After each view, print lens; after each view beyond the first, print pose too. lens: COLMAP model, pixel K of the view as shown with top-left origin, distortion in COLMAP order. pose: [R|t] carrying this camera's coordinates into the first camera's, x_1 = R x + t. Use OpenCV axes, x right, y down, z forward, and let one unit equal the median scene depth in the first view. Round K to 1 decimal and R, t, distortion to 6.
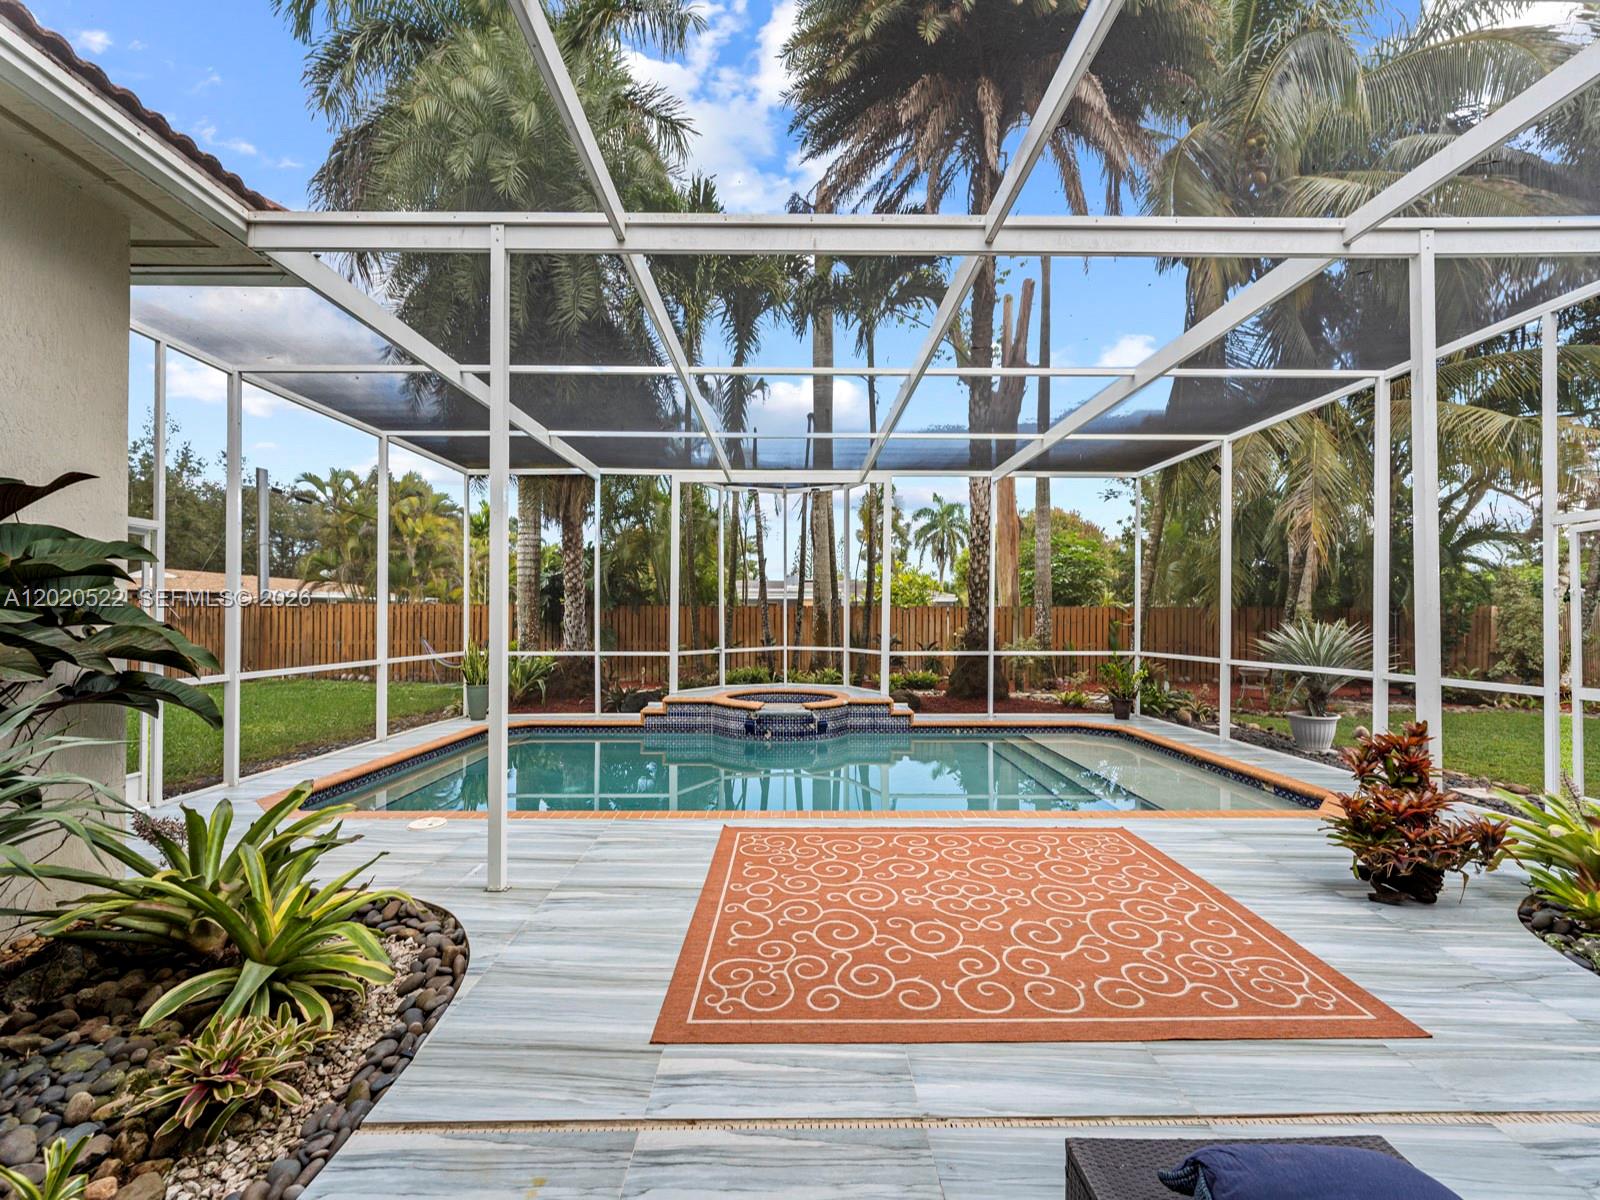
lens RADIAL K [[648.3, 0, 811.6], [0, 648.3, 608.4], [0, 0, 1]] dist [-0.000612, 0.000041]
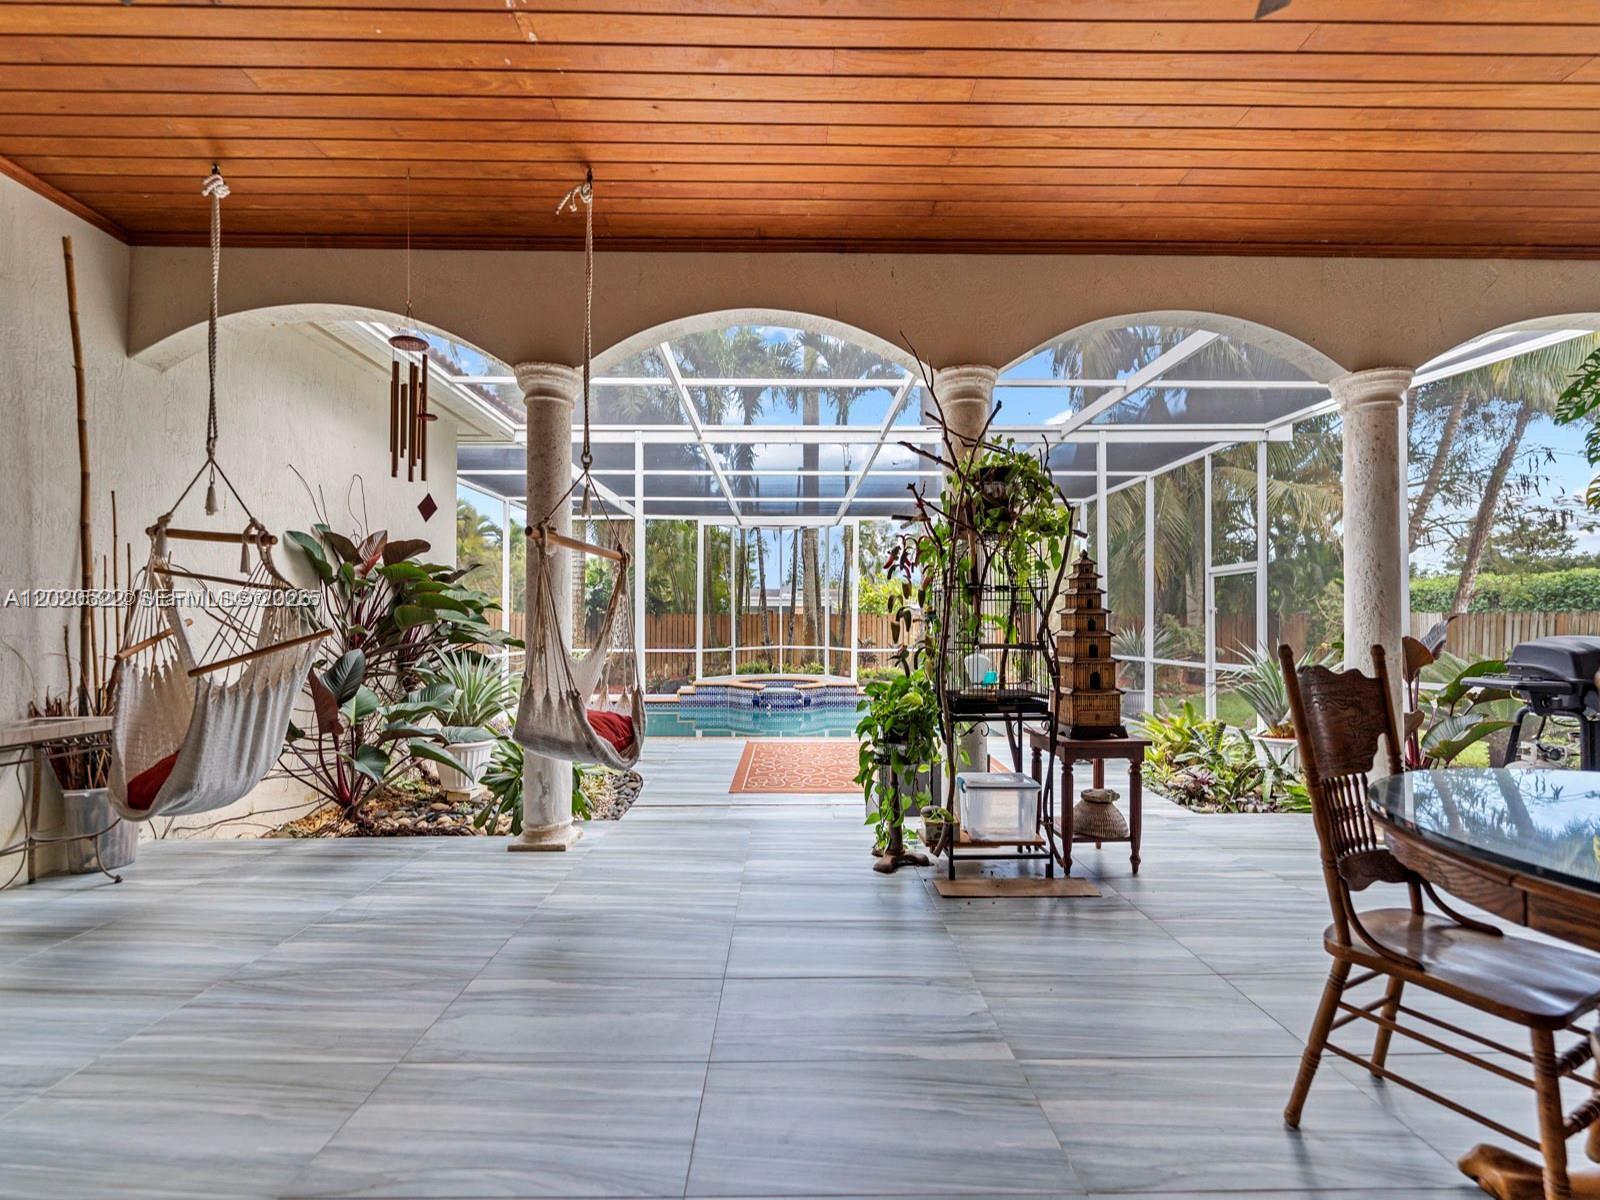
lens RADIAL K [[648.3, 0, 811.6], [0, 648.3, 608.4], [0, 0, 1]] dist [-0.000612, 0.000041]
pose [[0.999971, -0.001466, 0.007517, 0.013691], [0.001521, 0.999972, -0.007294, -0.008661], [-0.007506, 0.007305, 0.999945, -0.365325]]
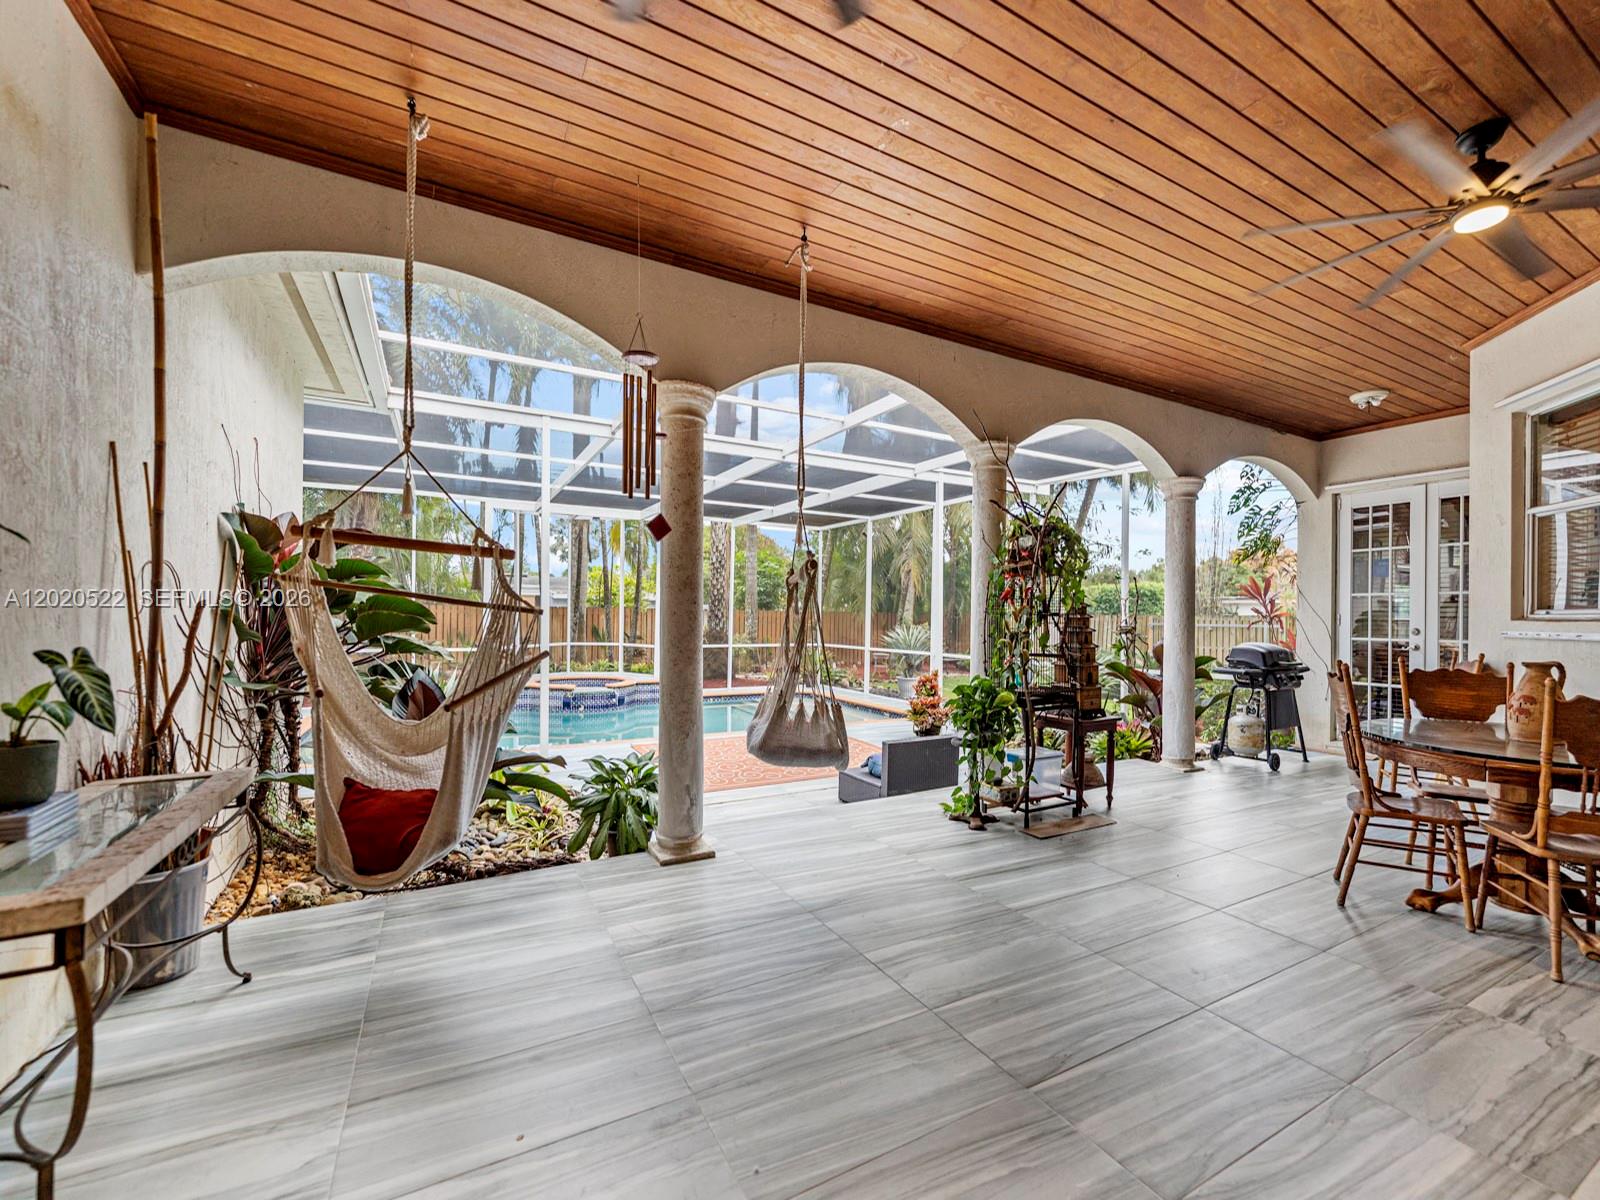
lens RADIAL K [[648.3, 0, 811.6], [0, 648.3, 608.4], [0, 0, 1]] dist [-0.000612, 0.000041]
pose [[0.882352, 0.014583, 0.470365, -0.245751], [-0.018596, 0.999820, 0.003885, -0.023491], [-0.470223, -0.012175, 0.882464, -0.360512]]
